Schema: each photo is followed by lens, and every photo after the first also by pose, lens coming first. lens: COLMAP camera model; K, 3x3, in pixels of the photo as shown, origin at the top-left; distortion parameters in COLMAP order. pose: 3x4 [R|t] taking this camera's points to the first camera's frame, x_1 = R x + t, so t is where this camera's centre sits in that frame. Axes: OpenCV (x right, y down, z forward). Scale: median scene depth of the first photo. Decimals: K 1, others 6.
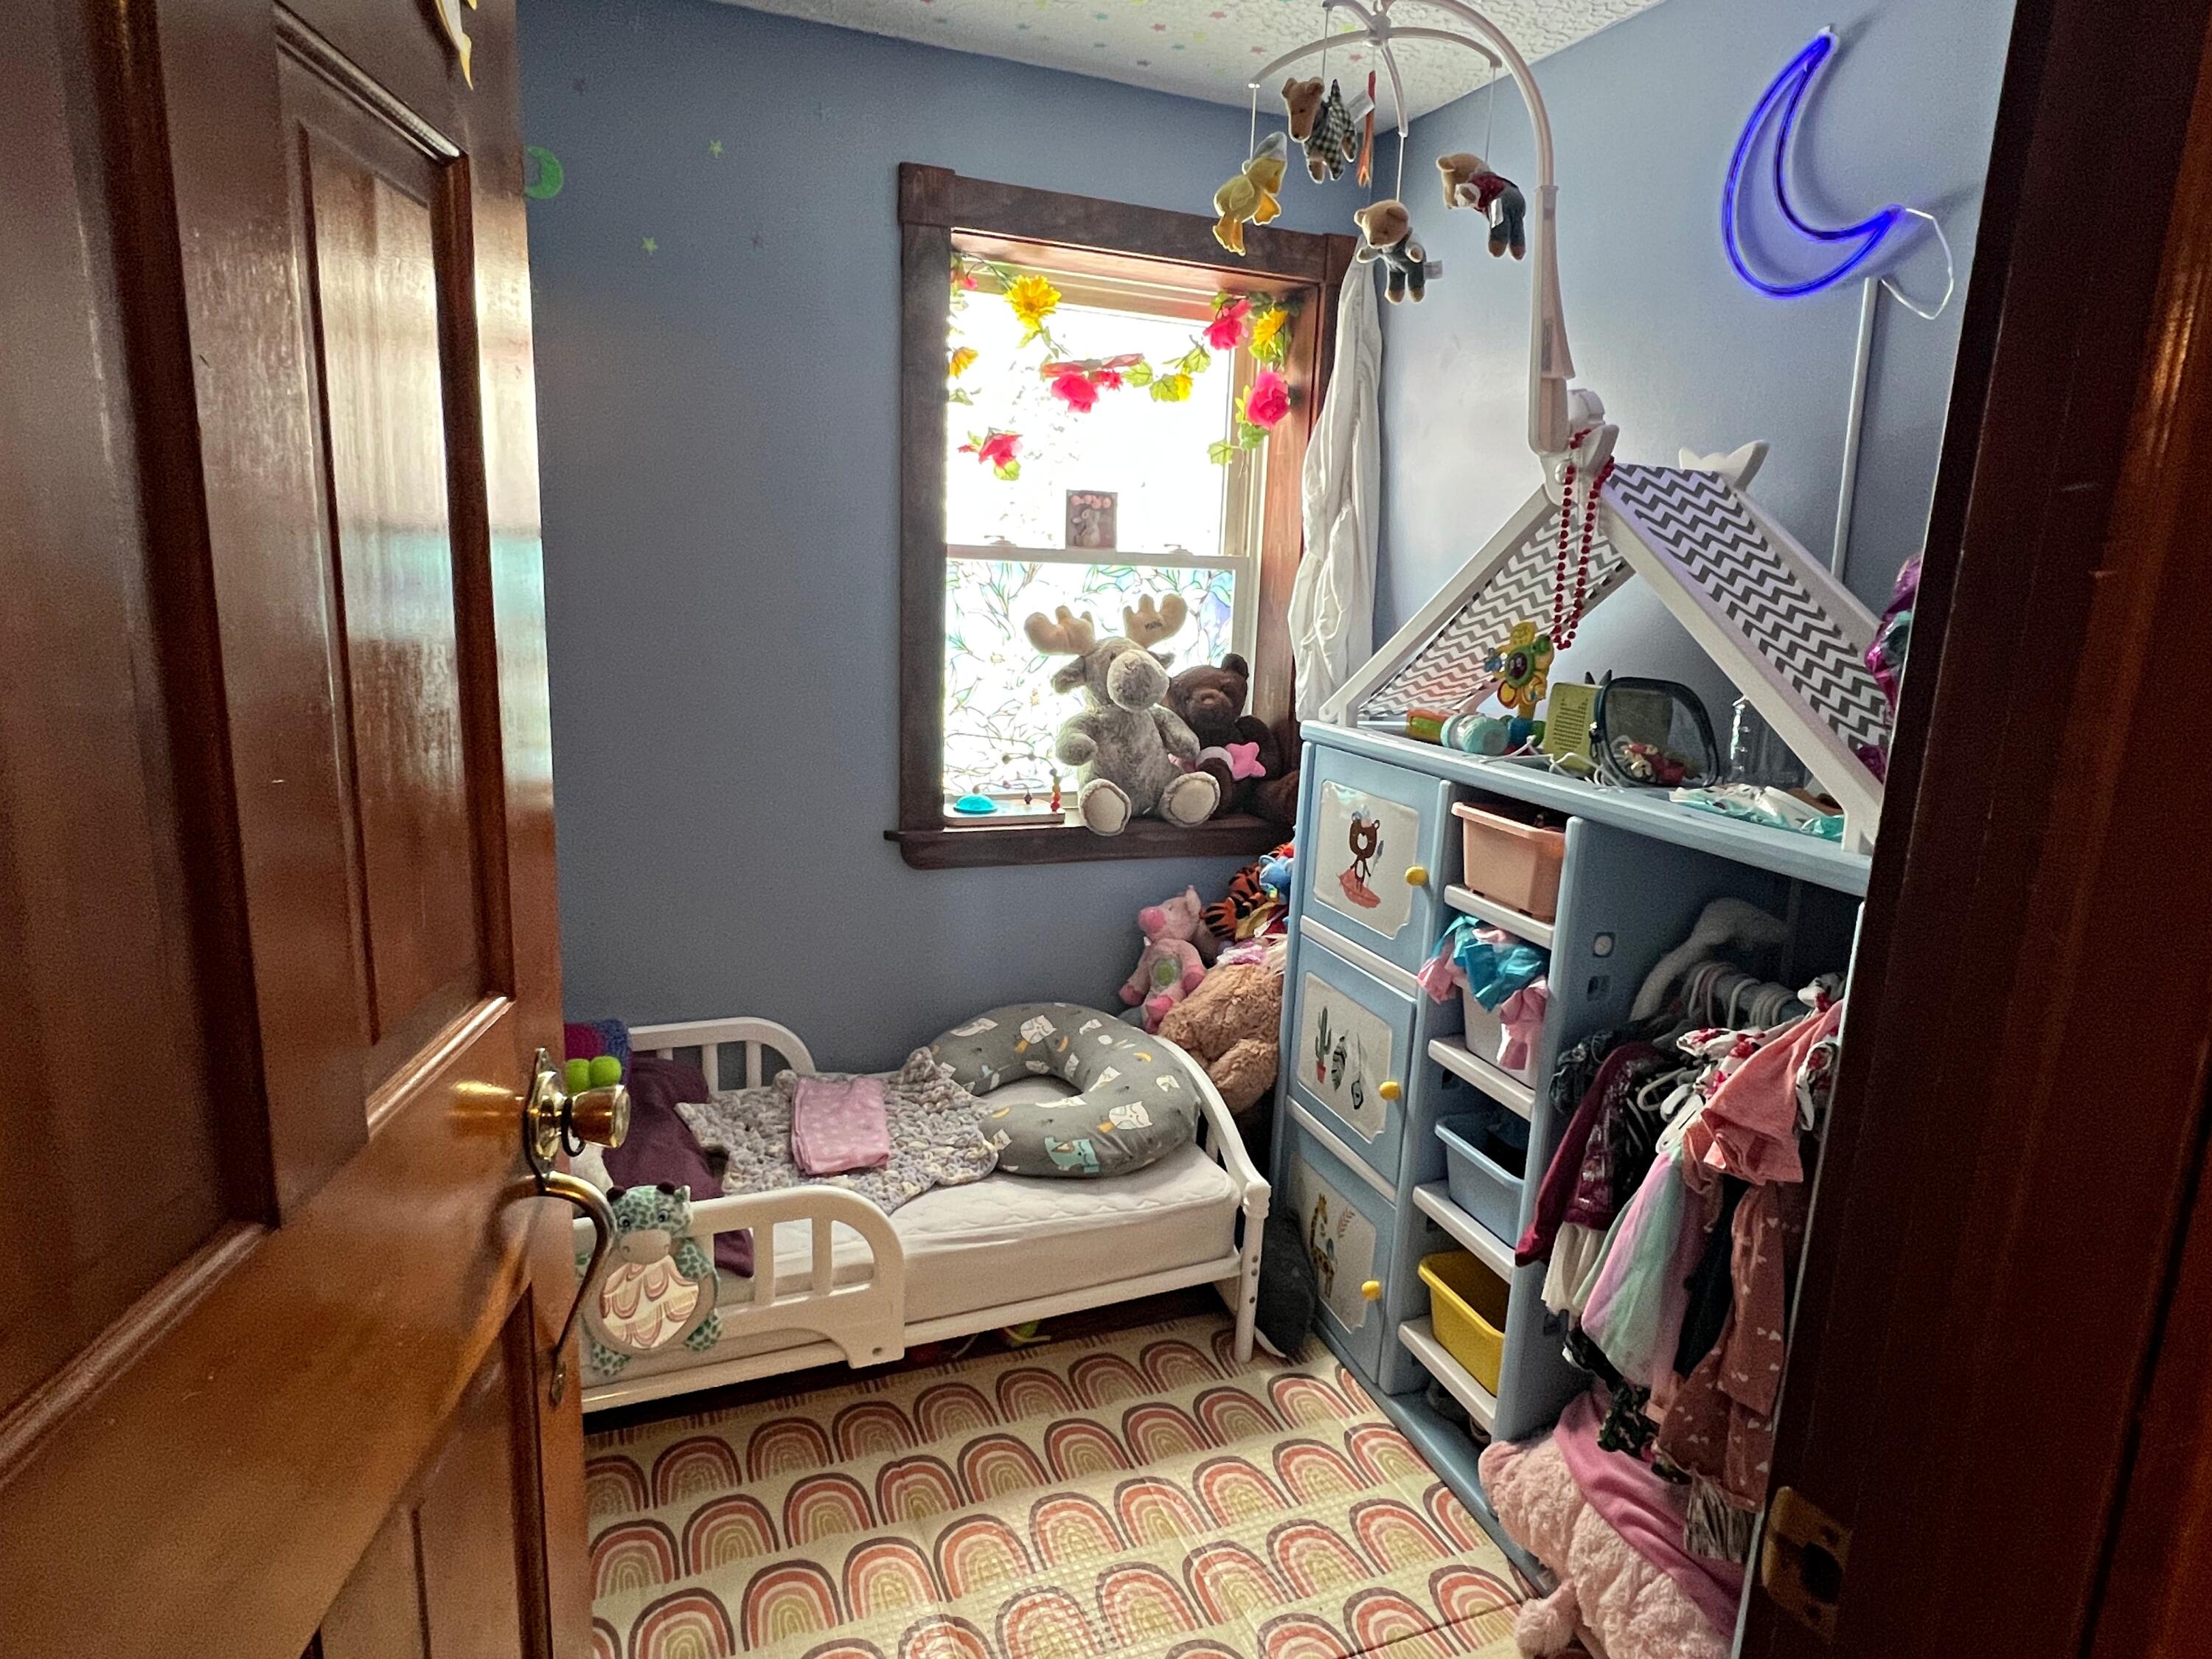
lens RADIAL K [[1275.8, 0, 1106.0], [0, 1275.8, 829.5], [0, 0, 1]] dist [0.024846, 0.000040]
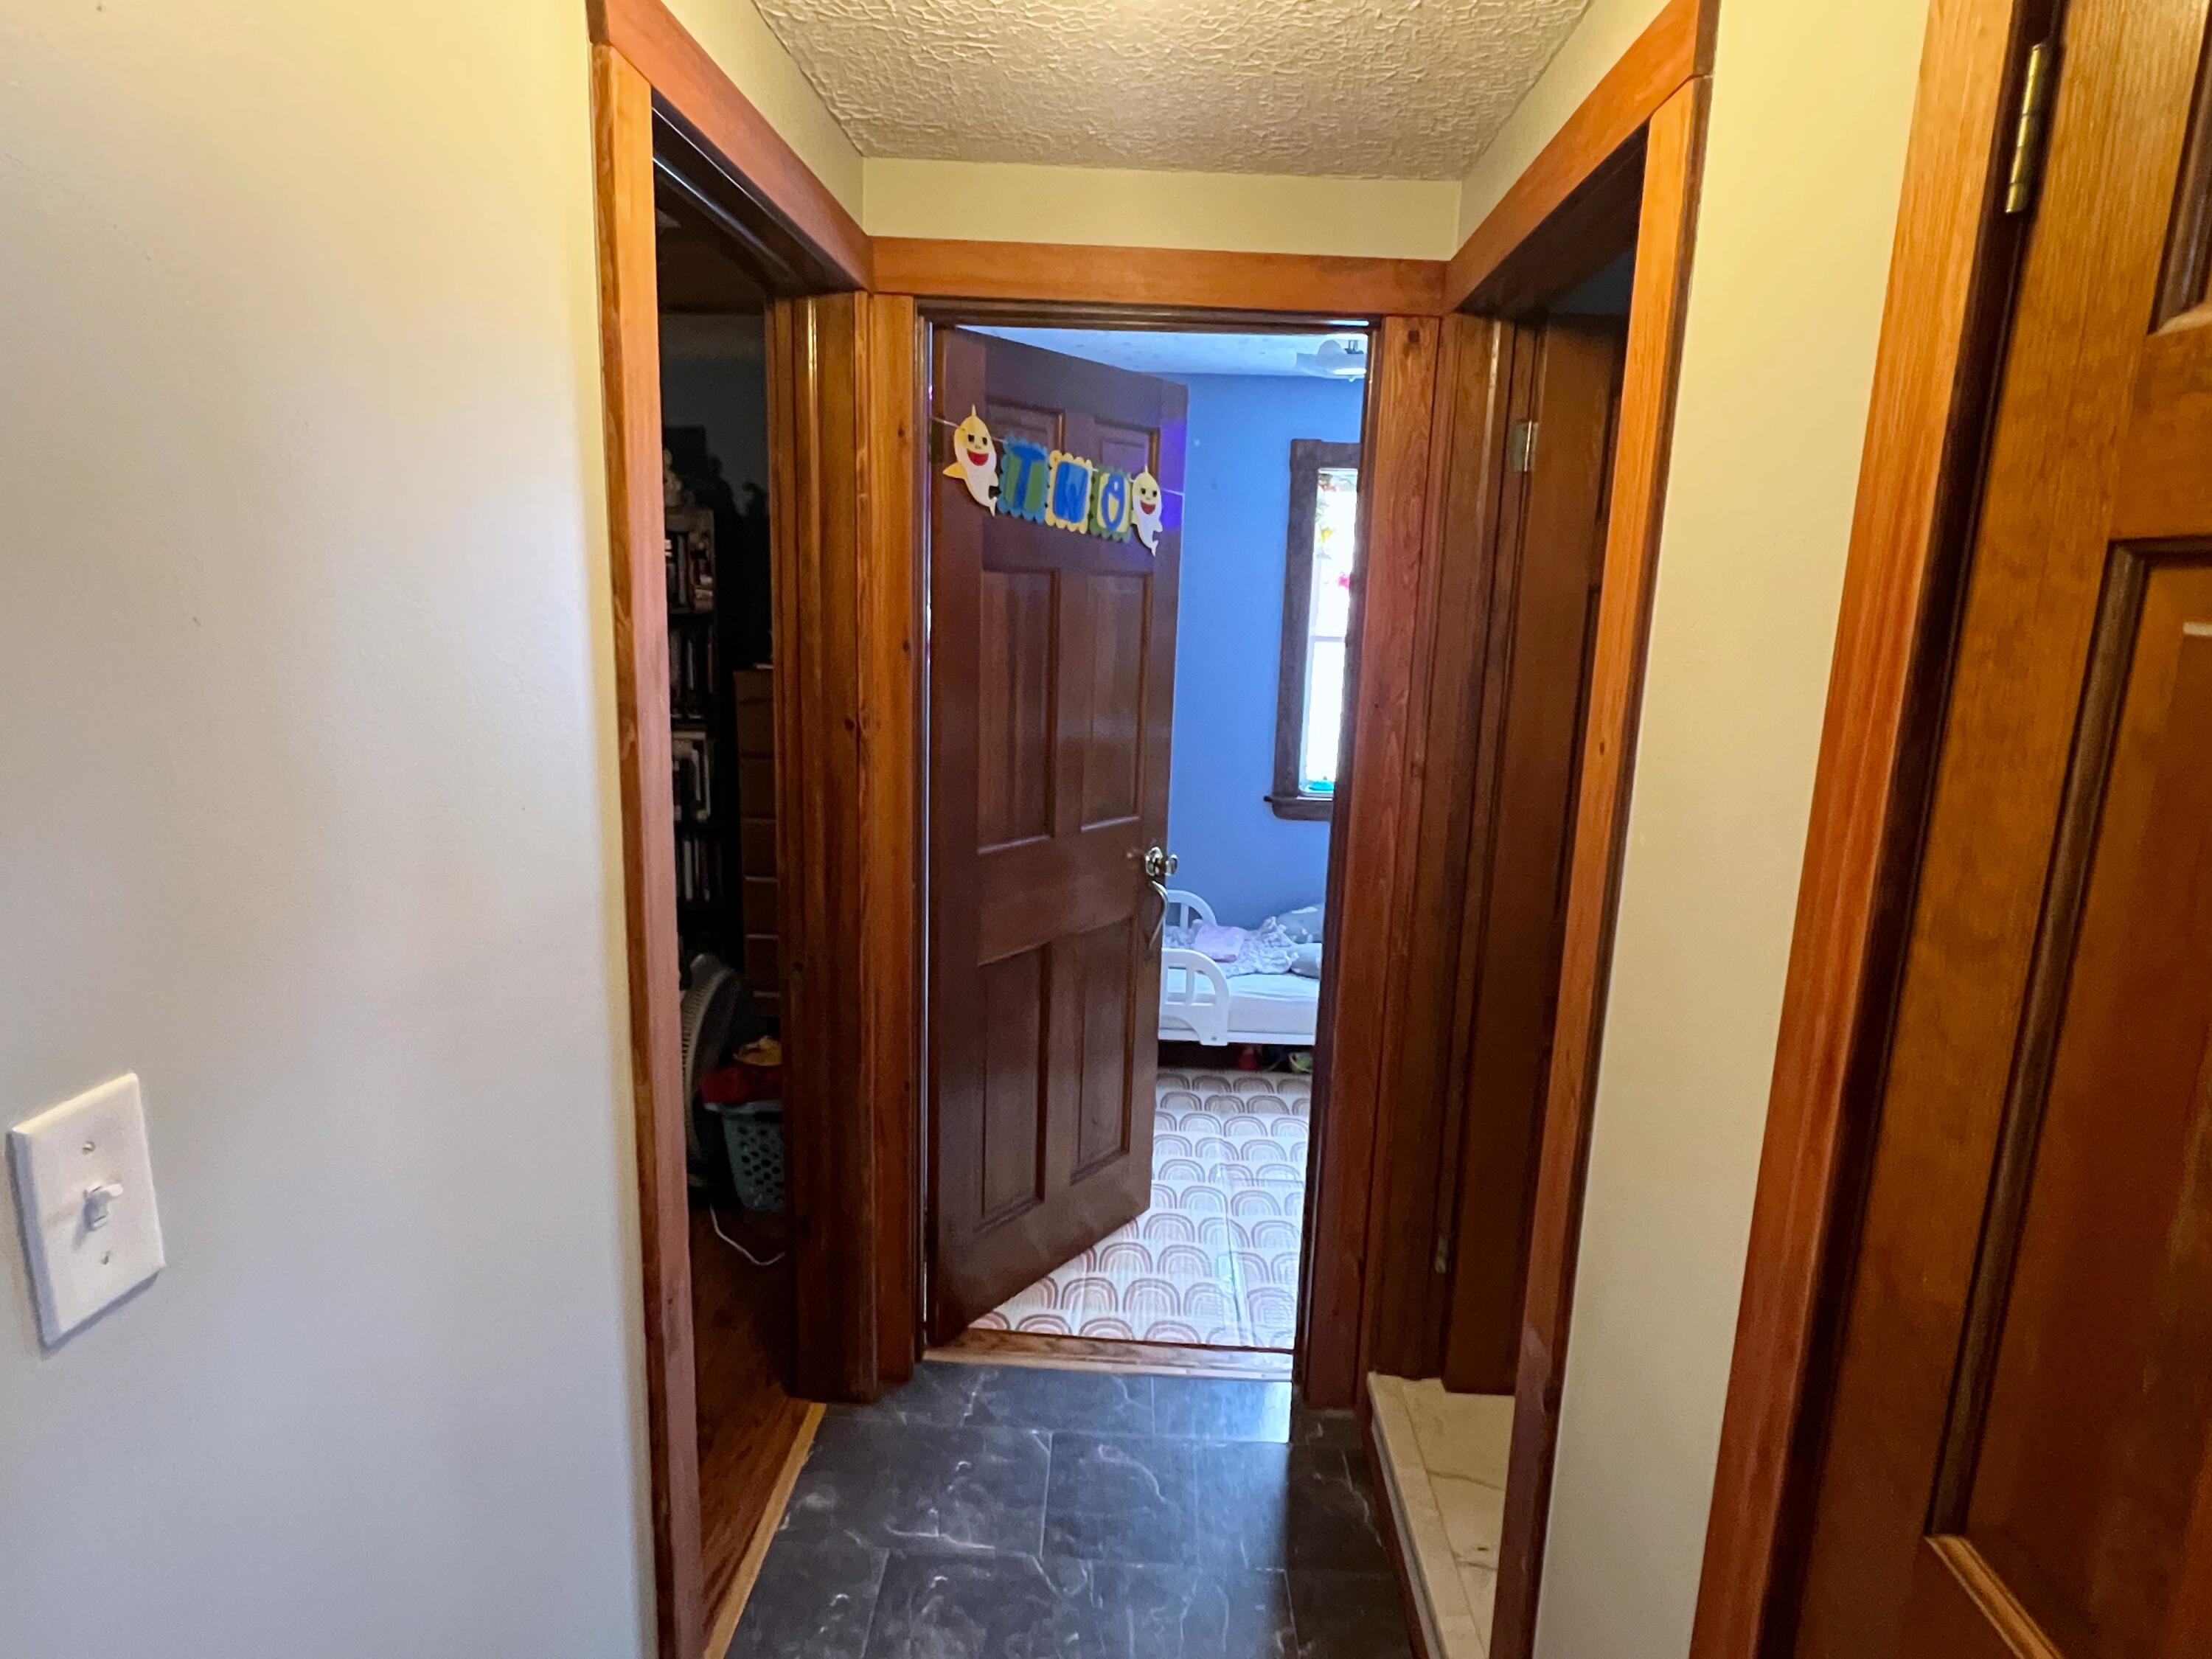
lens RADIAL K [[1275.8, 0, 1106.0], [0, 1275.8, 829.5], [0, 0, 1]] dist [0.024846, 0.000040]
pose [[0.902566, 0.069008, -0.424986, 0.423459], [-0.084173, 0.996306, -0.016984, 0.105498], [0.422244, 0.051101, 0.905041, -0.772378]]
